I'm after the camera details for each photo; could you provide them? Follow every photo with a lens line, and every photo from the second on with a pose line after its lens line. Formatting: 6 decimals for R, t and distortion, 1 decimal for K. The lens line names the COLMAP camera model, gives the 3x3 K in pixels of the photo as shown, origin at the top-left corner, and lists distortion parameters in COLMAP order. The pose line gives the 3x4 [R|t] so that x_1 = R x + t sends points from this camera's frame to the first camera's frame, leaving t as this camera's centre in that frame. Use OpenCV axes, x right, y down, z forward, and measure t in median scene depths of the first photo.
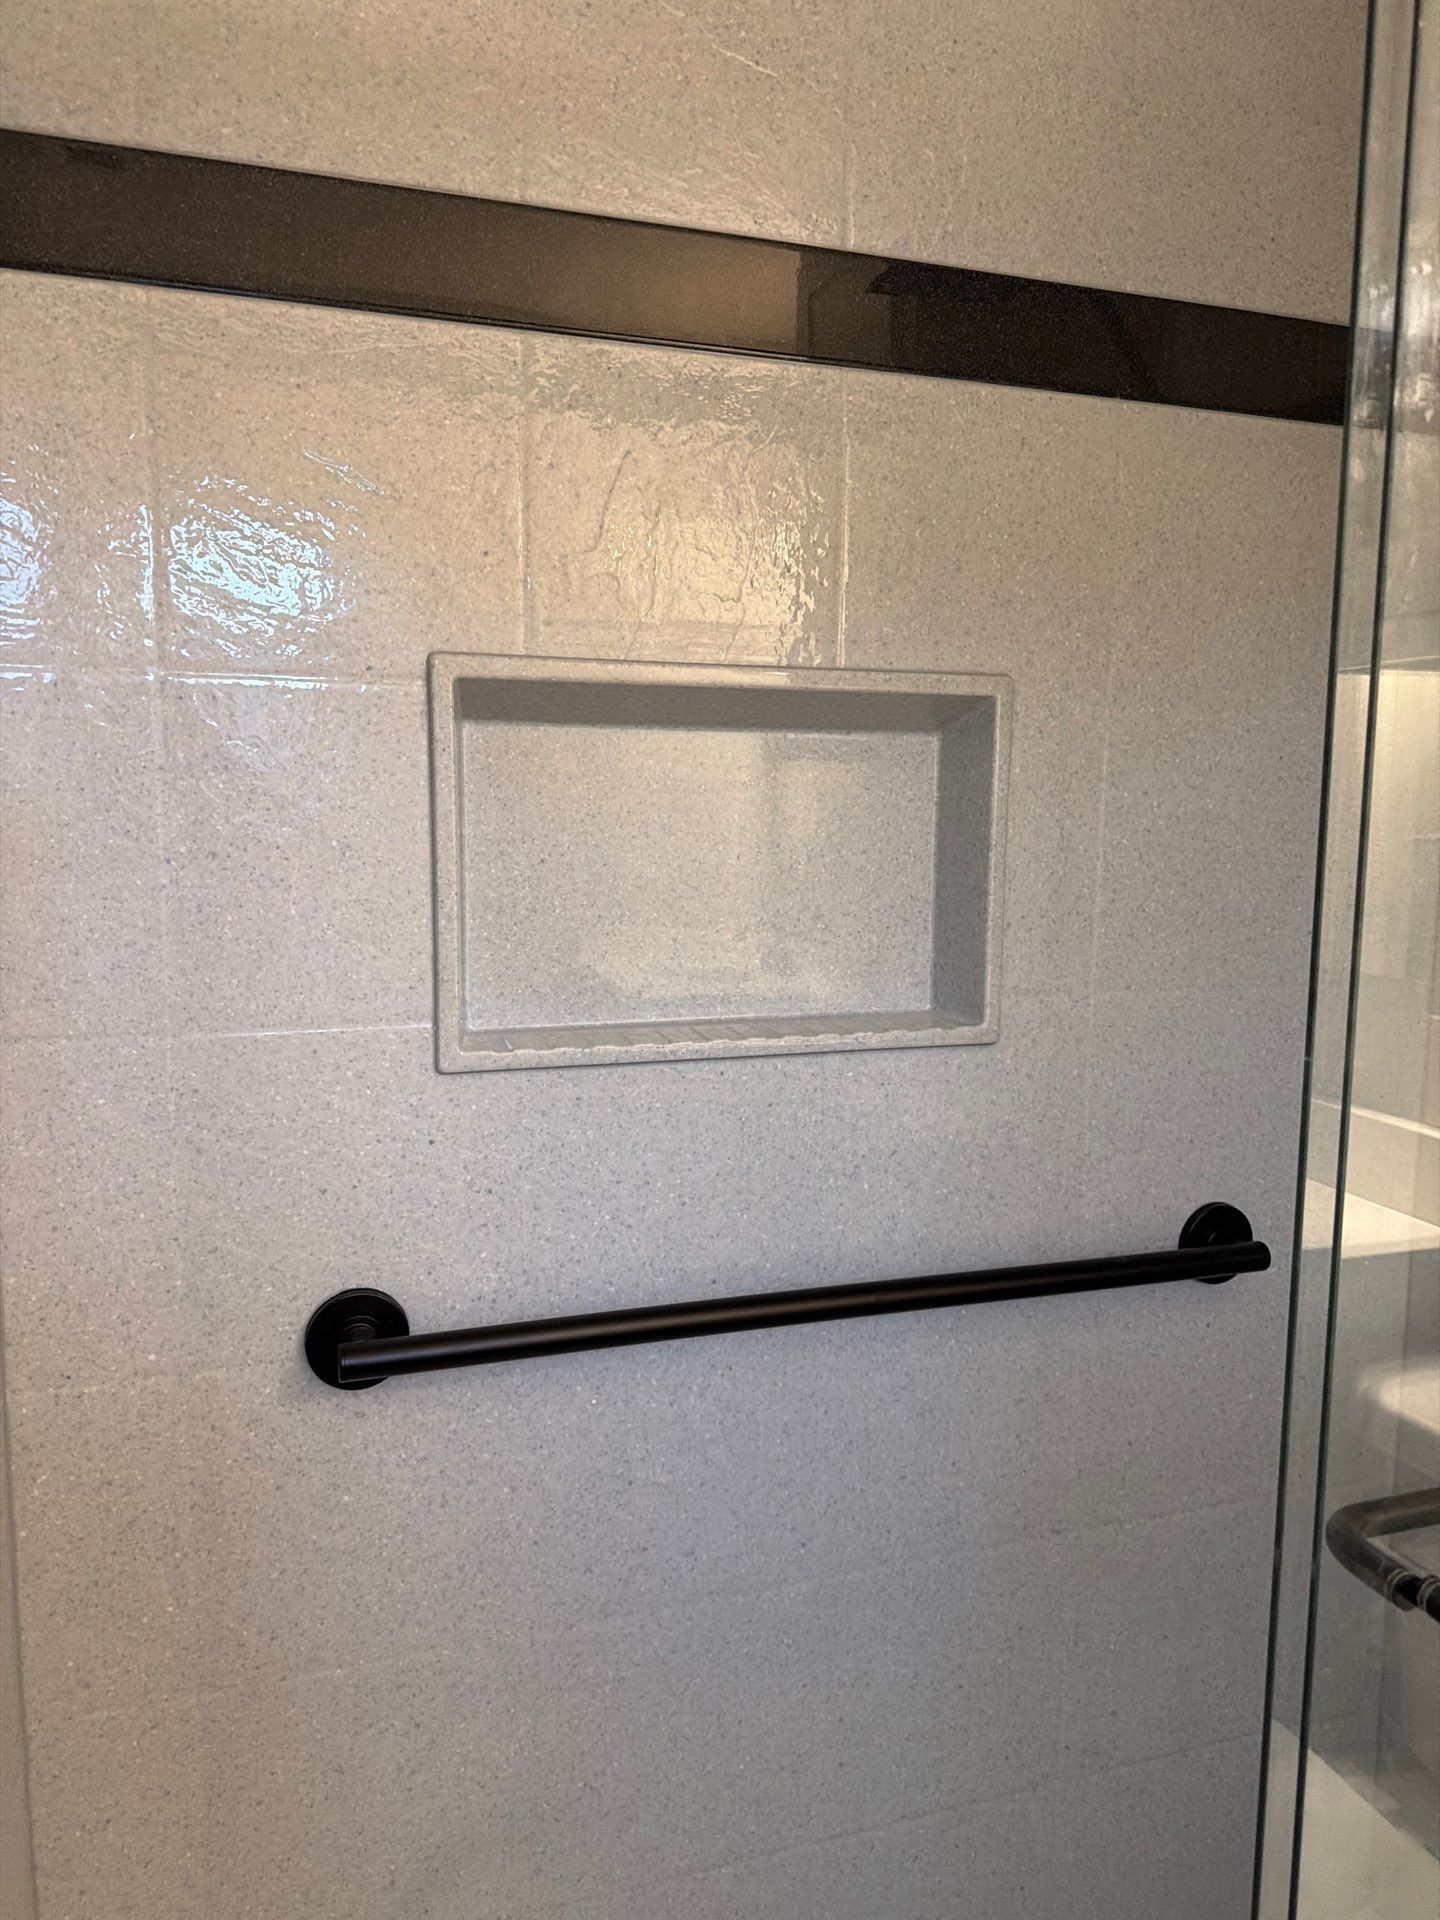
lens RADIAL K [[1338.3, 0, 700.3], [0, 1338.3, 965.3], [0, 0, 1]] dist [0.158279, -0.327020]
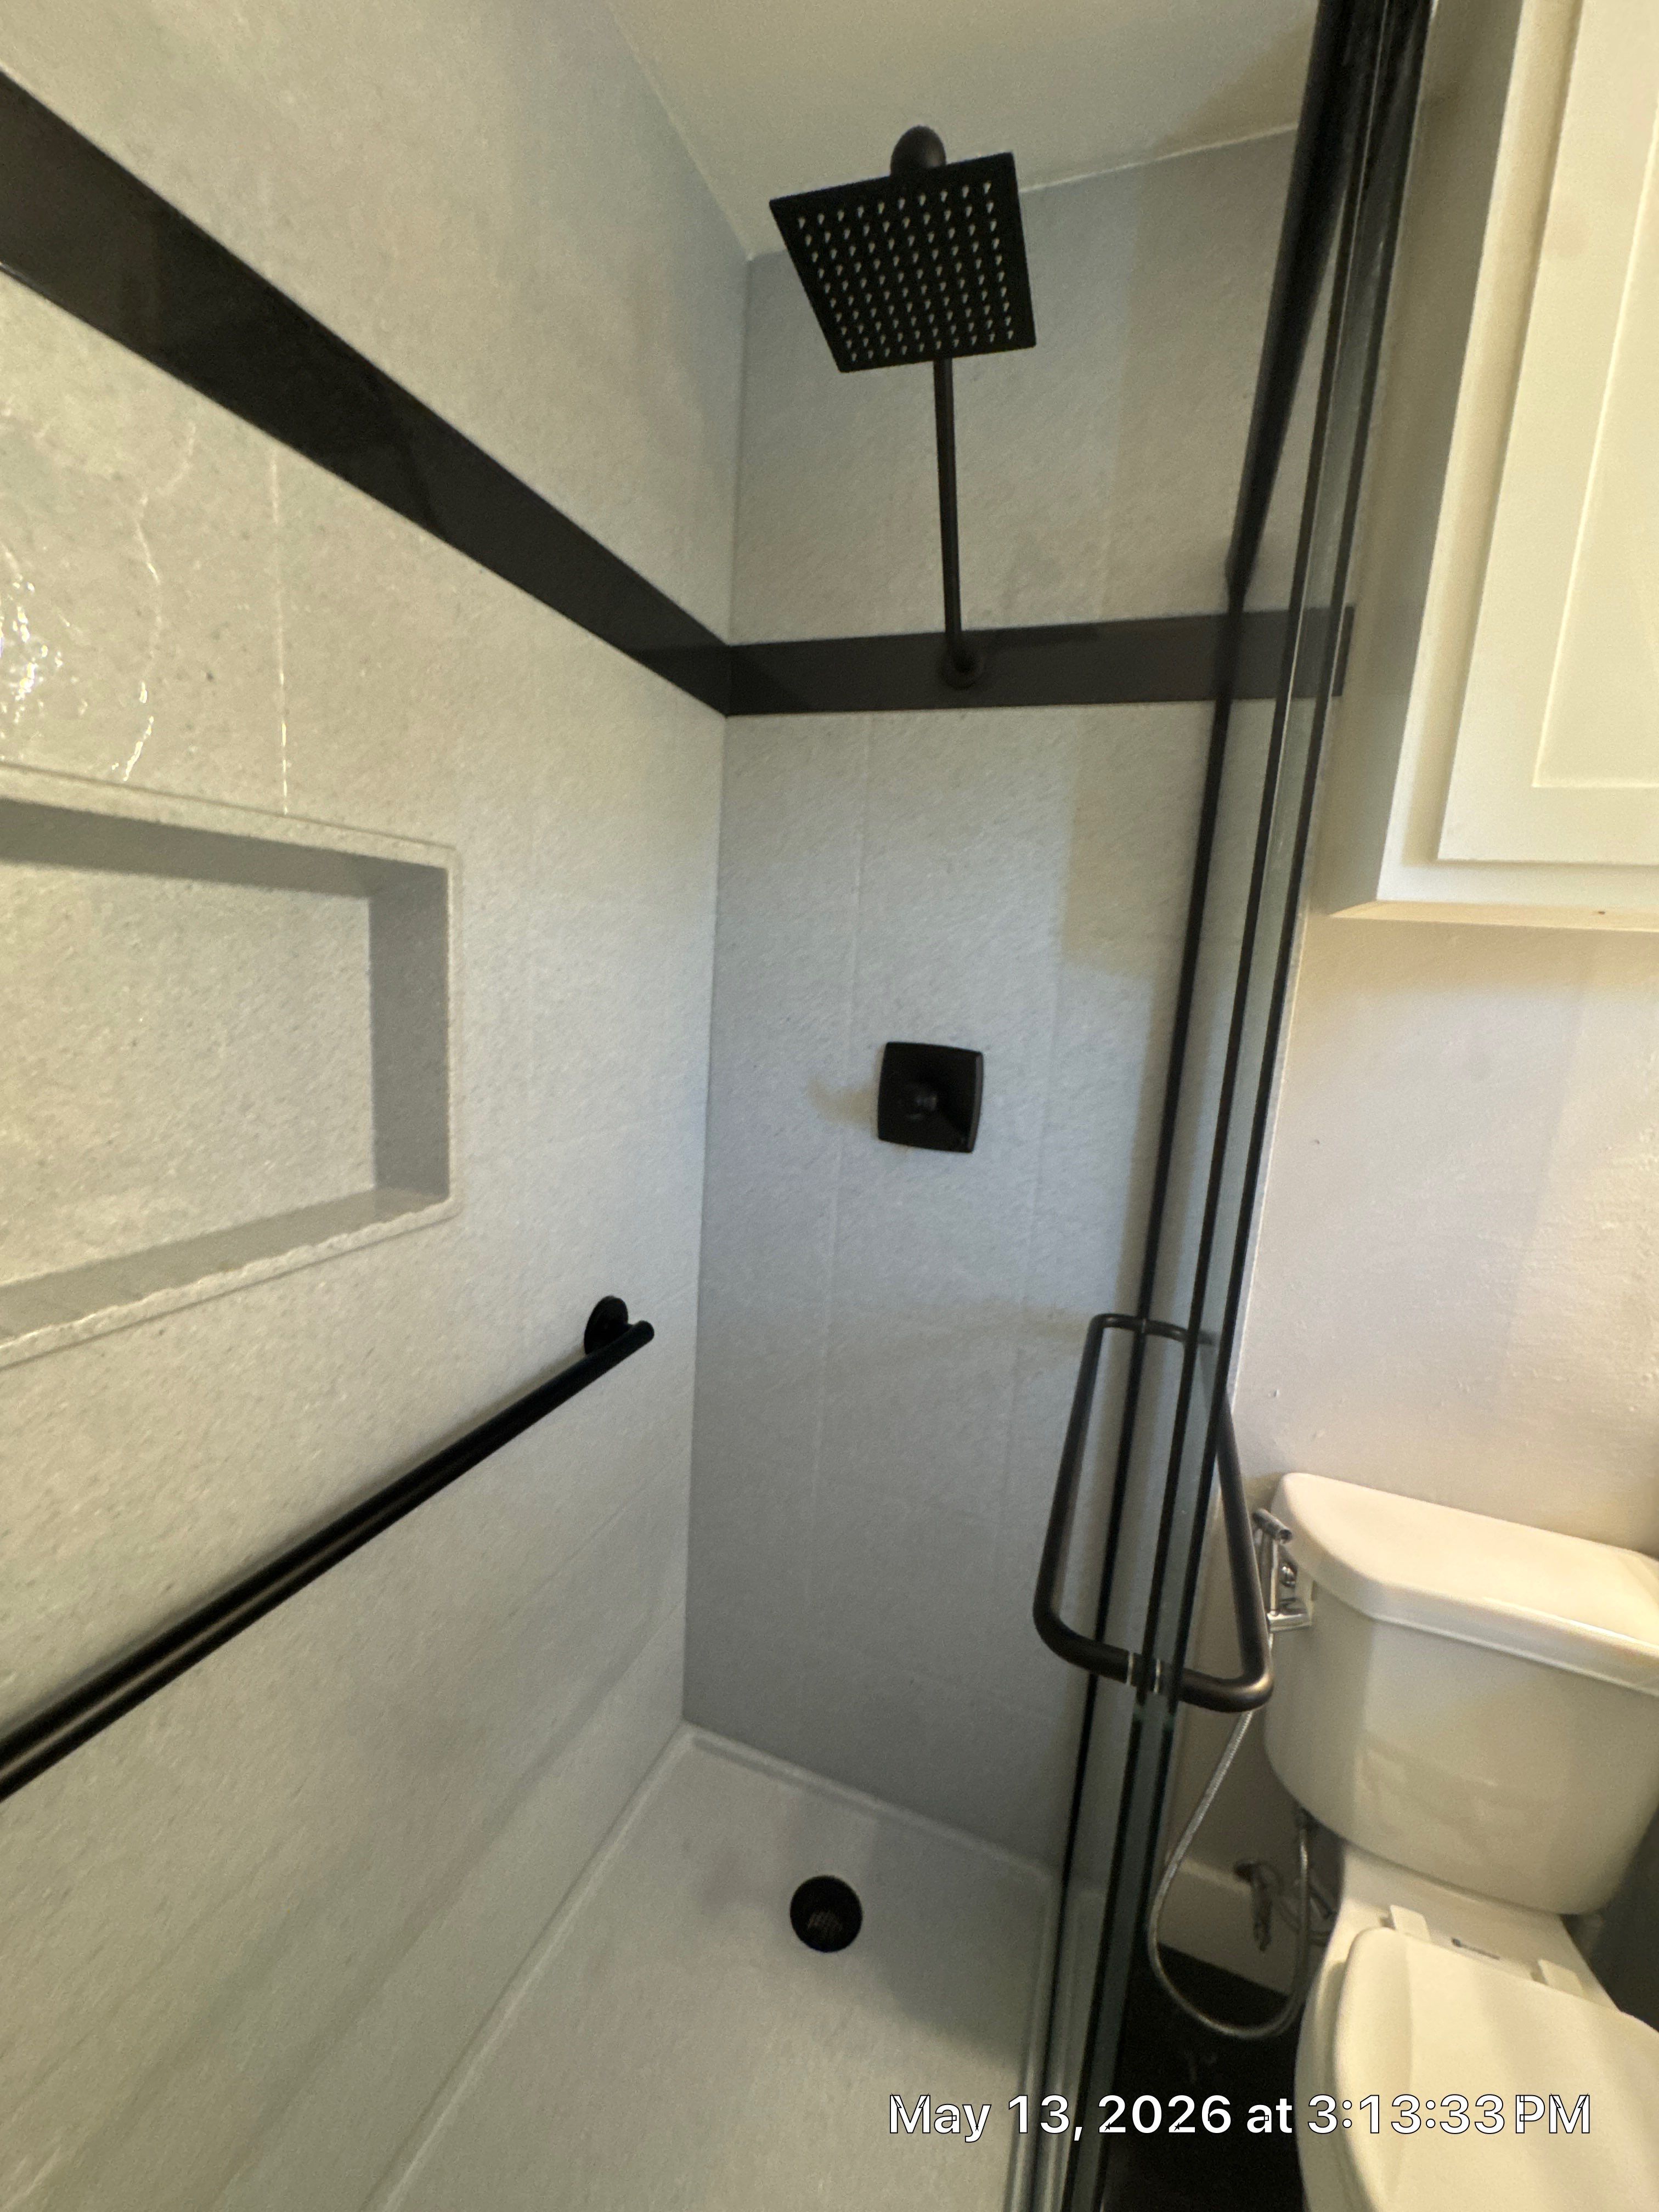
lens RADIAL K [[885.6, 0, 827.5], [0, 885.6, 1106.6], [0, 0, 1]] dist [-0.002675, 0.000150]
pose [[0.616239, -0.098352, 0.781394, -0.126815], [0.033812, 0.994561, 0.098518, -0.081939], [-0.786833, -0.034290, 0.616212, 0.385029]]
